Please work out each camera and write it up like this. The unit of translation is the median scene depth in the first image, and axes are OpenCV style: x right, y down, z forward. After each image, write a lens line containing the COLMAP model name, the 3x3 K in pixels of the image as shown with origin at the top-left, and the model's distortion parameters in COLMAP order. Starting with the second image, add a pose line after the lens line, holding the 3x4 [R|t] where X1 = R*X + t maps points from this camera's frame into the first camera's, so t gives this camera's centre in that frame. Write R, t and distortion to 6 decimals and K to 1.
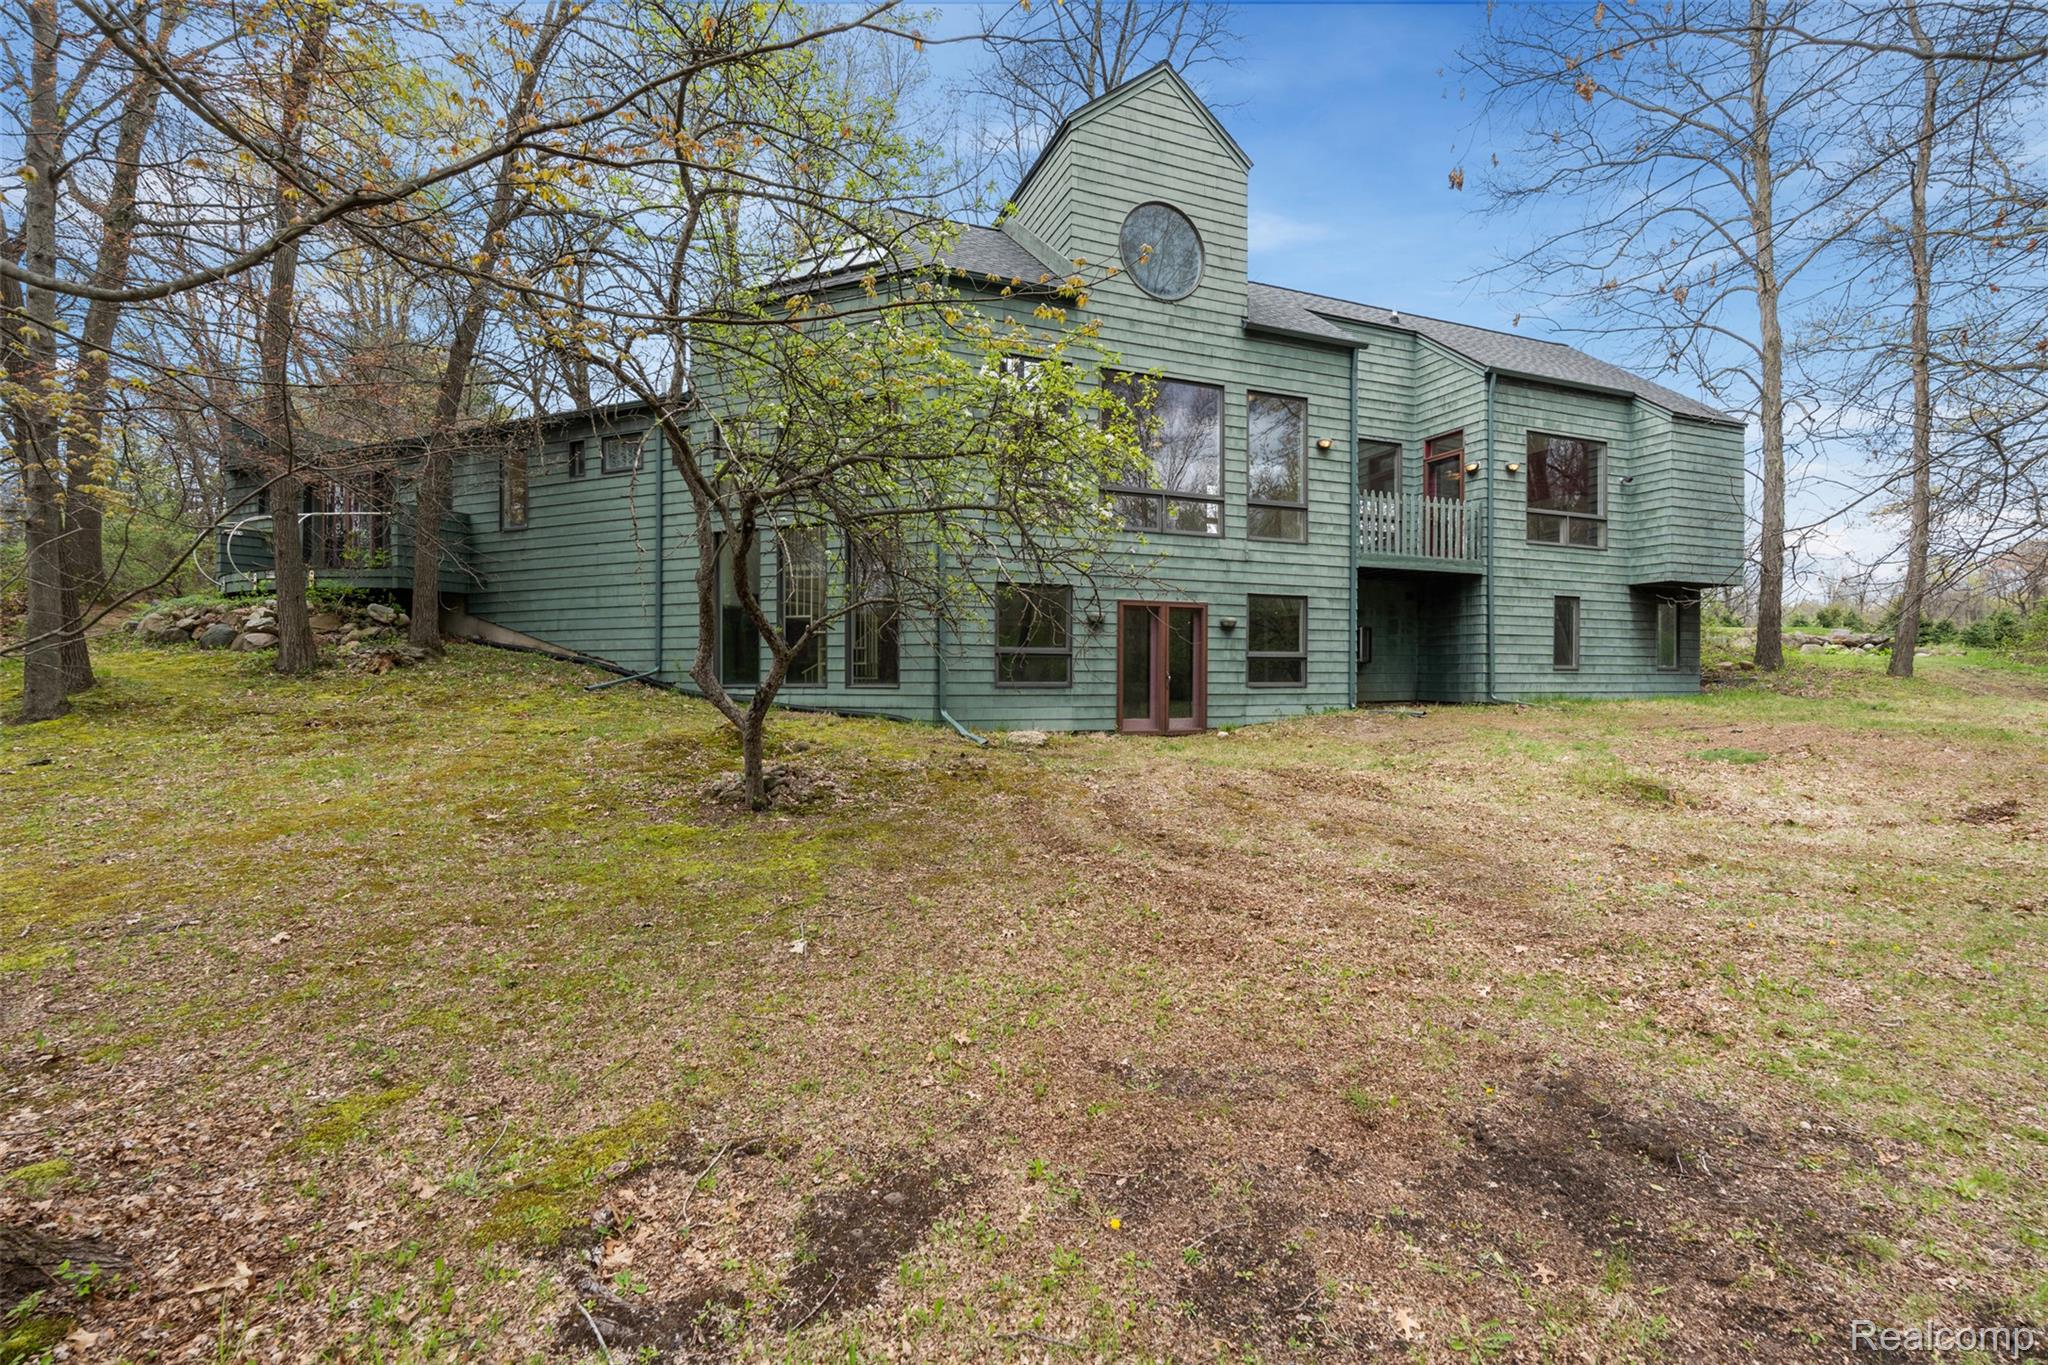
lens RADIAL K [[897.5, 0, 1001.3], [0, 897.5, 694.4], [0, 0, 1]] dist [-0.003761, 0.000034]
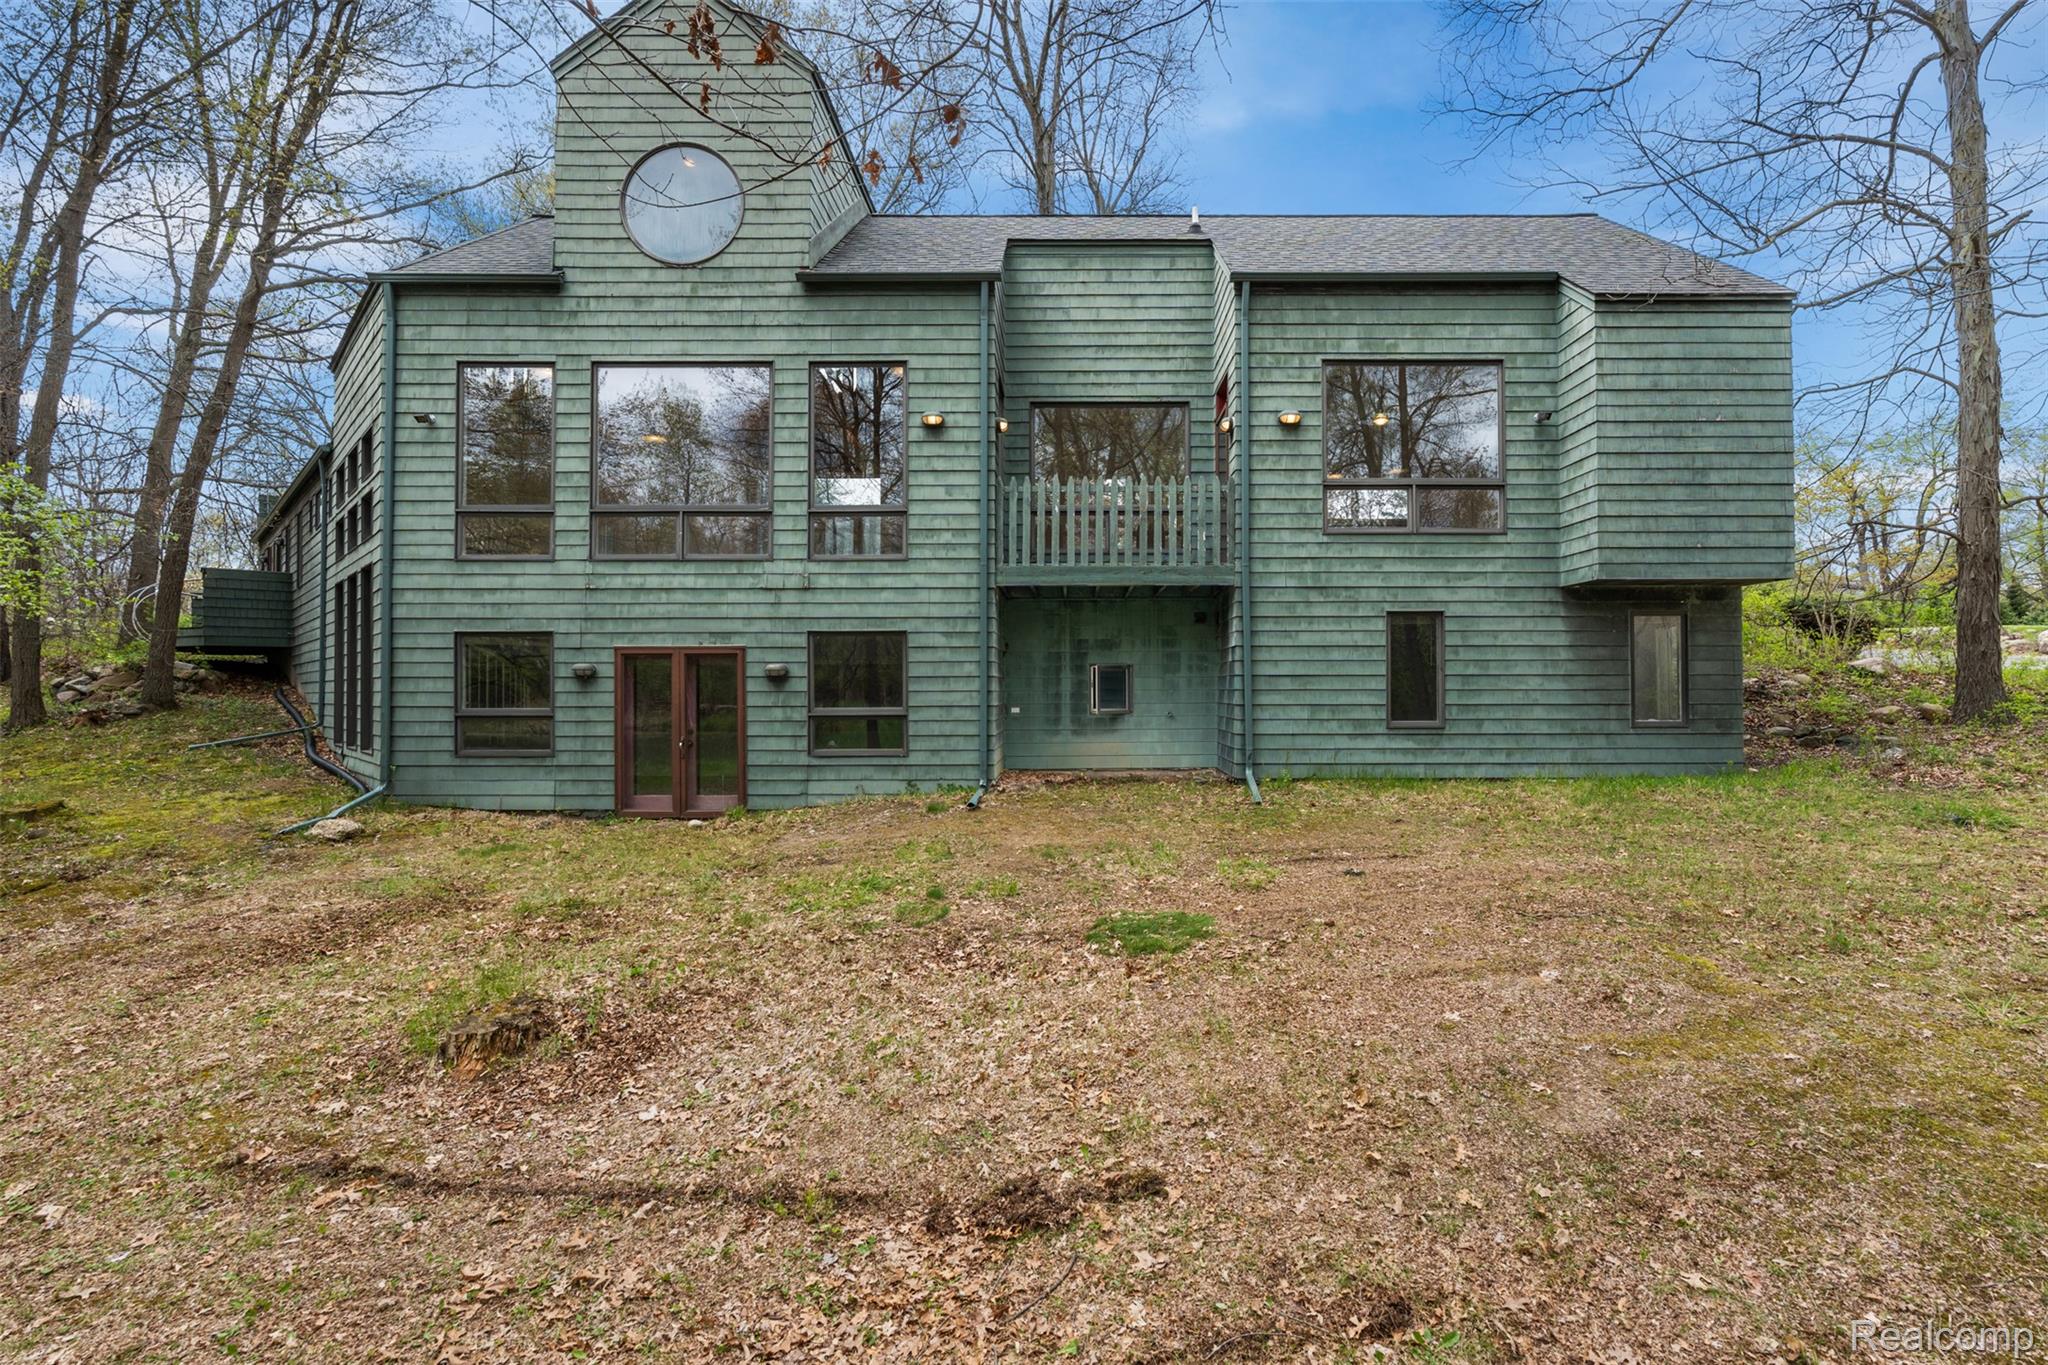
lens RADIAL K [[897.5, 0, 1001.3], [0, 897.5, 694.4], [0, 0, 1]] dist [-0.003761, 0.000034]
pose [[0.928646, -0.001763, -0.370964, 0.679472], [-0.001787, 0.999956, -0.009226, -0.051217], [0.370964, 0.009231, 0.928601, 0.348258]]
